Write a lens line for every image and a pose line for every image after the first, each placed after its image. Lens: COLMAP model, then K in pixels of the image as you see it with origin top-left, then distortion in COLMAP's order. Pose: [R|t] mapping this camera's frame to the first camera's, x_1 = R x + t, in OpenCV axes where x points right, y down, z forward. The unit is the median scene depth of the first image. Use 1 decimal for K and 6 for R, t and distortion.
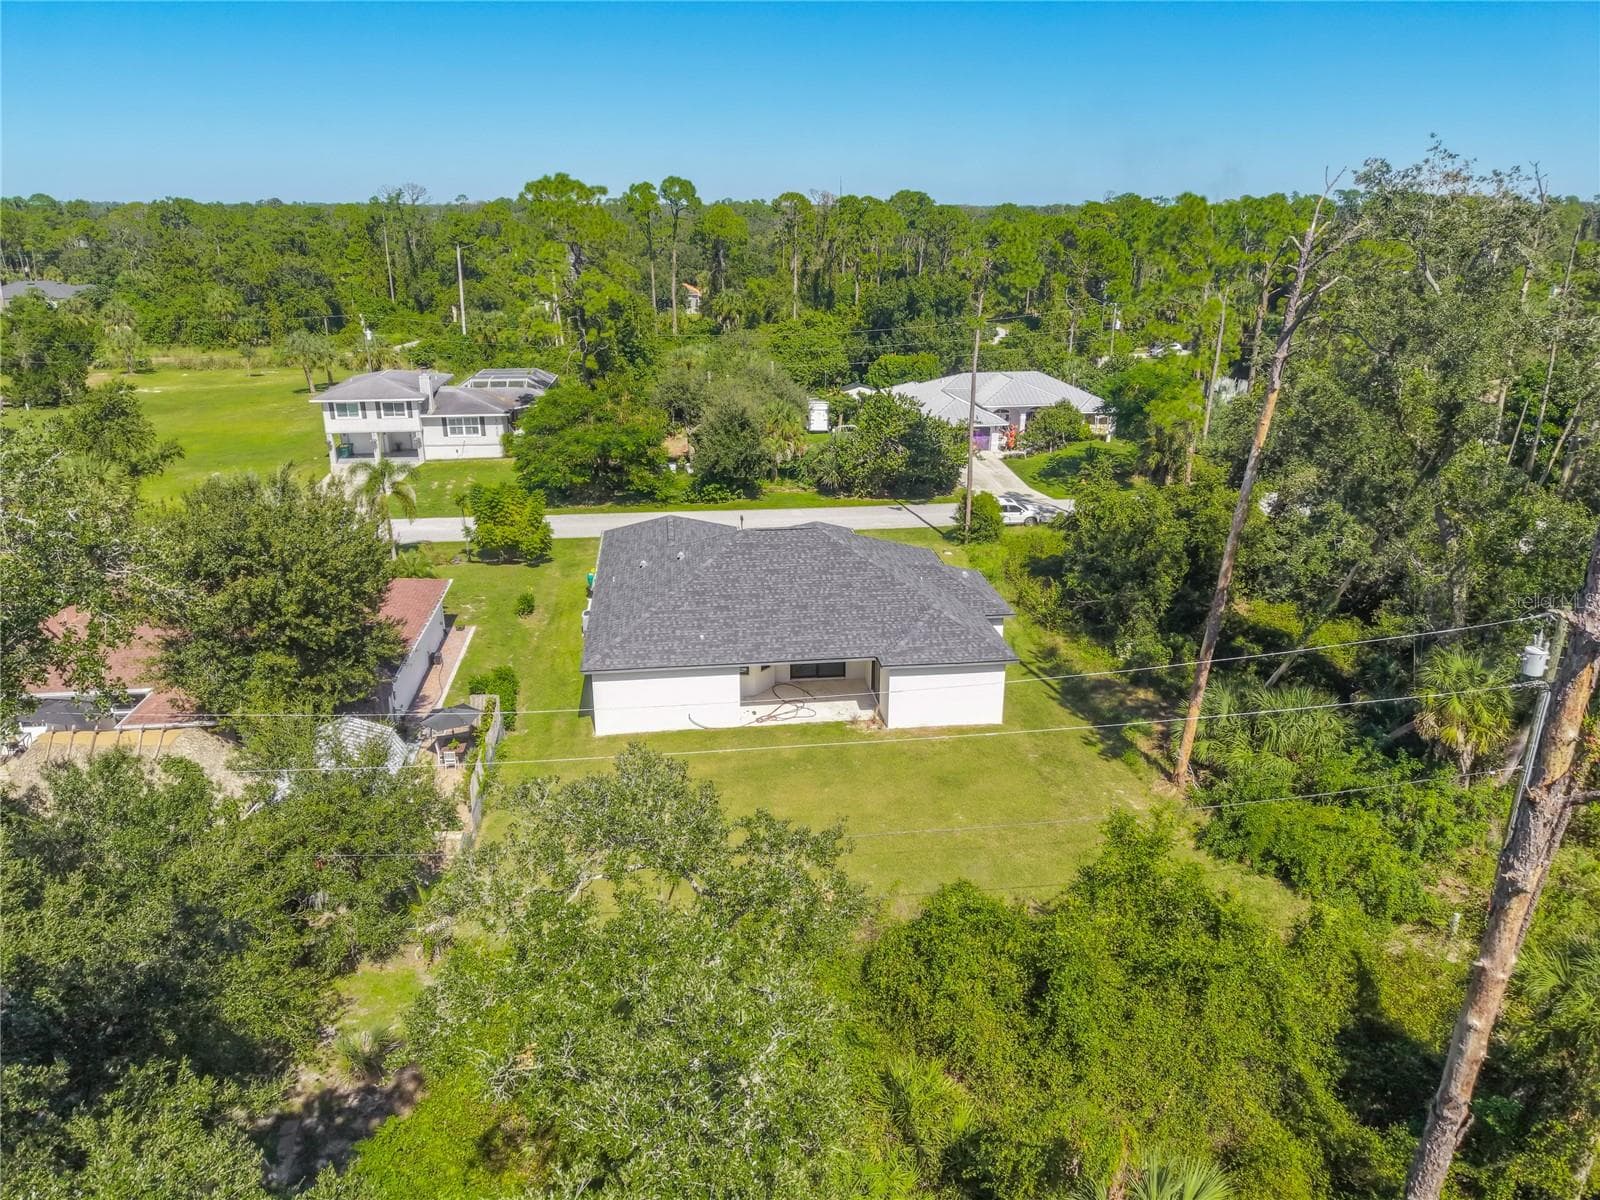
lens RADIAL K [[1101.1, 0, 805.2], [0, 1101.1, 571.8], [0, 0, 1]] dist [0.017835, -0.008362]
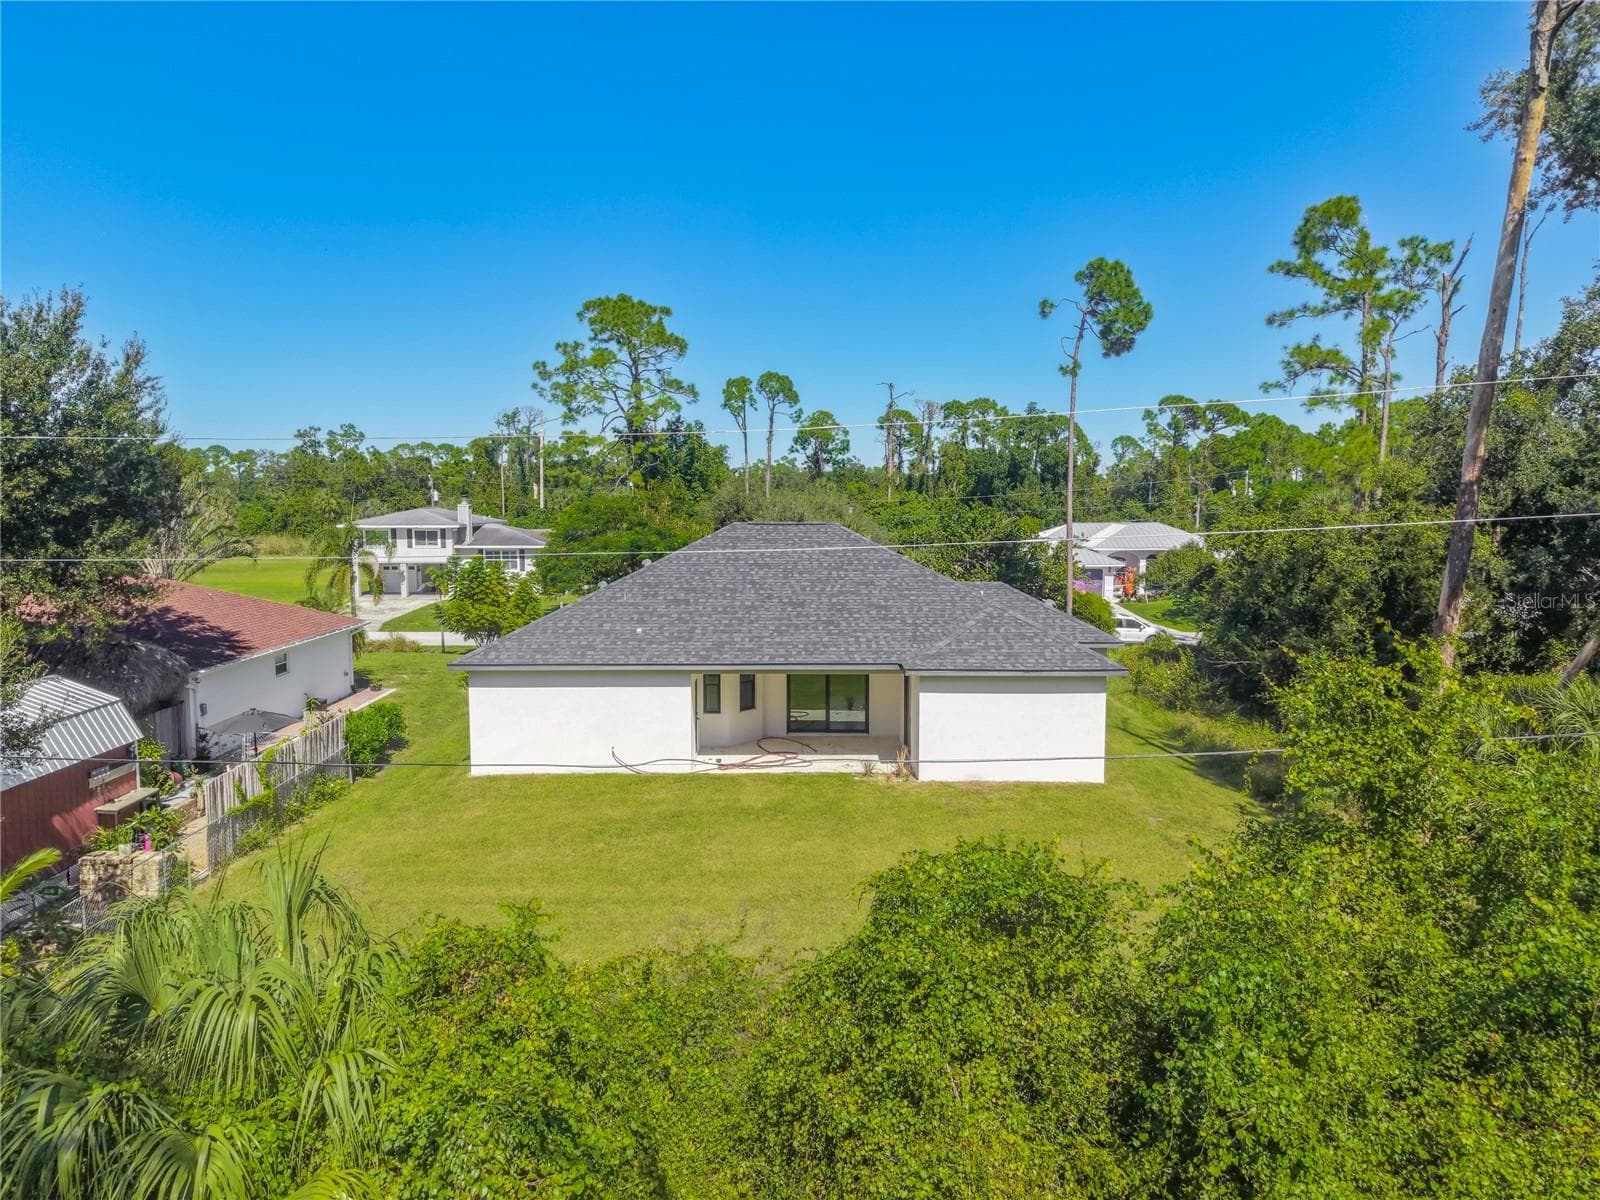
lens RADIAL K [[1101.1, 0, 809.1], [0, 1101.1, 610.0], [0, 0, 1]] dist [0.017835, -0.008362]
pose [[0.994293, 0.012586, -0.105941, 0.041876], [-0.033609, 0.979408, -0.199076, 0.093301], [0.101254, 0.201501, 0.974241, 0.189053]]
